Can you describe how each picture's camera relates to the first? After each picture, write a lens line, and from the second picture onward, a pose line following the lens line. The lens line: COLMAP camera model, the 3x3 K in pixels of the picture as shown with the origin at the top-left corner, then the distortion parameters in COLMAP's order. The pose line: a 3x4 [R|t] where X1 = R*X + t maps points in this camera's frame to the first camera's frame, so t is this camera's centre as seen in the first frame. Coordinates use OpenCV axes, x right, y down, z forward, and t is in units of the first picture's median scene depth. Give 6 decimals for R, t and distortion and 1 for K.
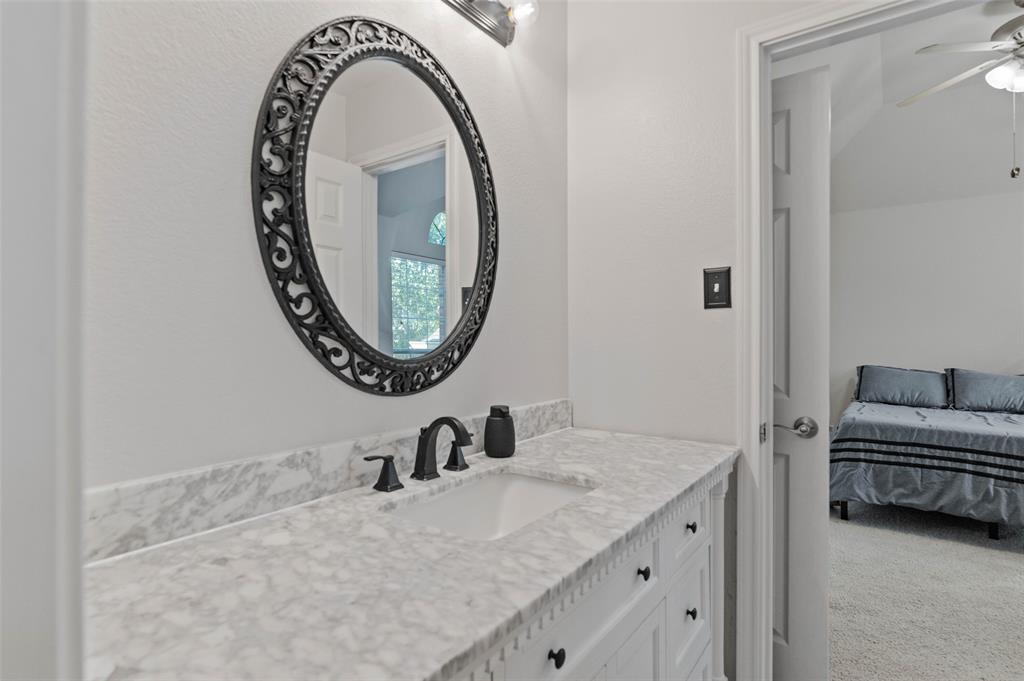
lens RADIAL K [[519.0, 0, 512.6], [0, 519.0, 326.8], [0, 0, 1]] dist [-0.000780, -0.000887]
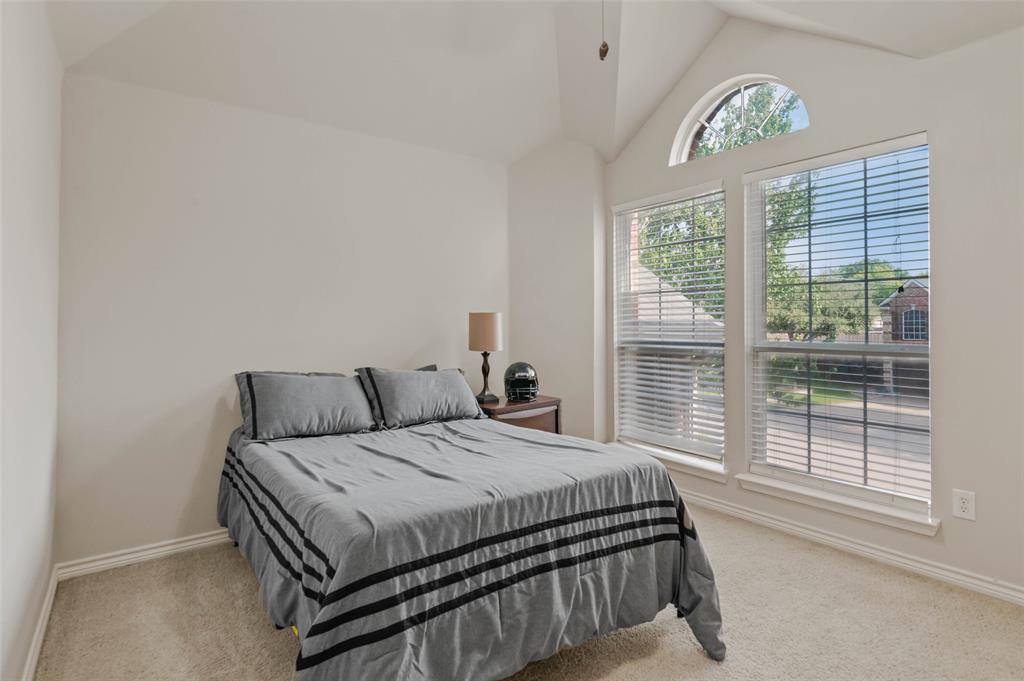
lens RADIAL K [[519.0, 0, 512.6], [0, 519.0, 326.8], [0, 0, 1]] dist [-0.000780, -0.000887]
pose [[0.287449, -0.006958, 0.957771, 0.312726], [-0.015092, 0.999817, 0.011793, 0.018707], [-0.957677, -0.017845, 0.287291, 0.812752]]
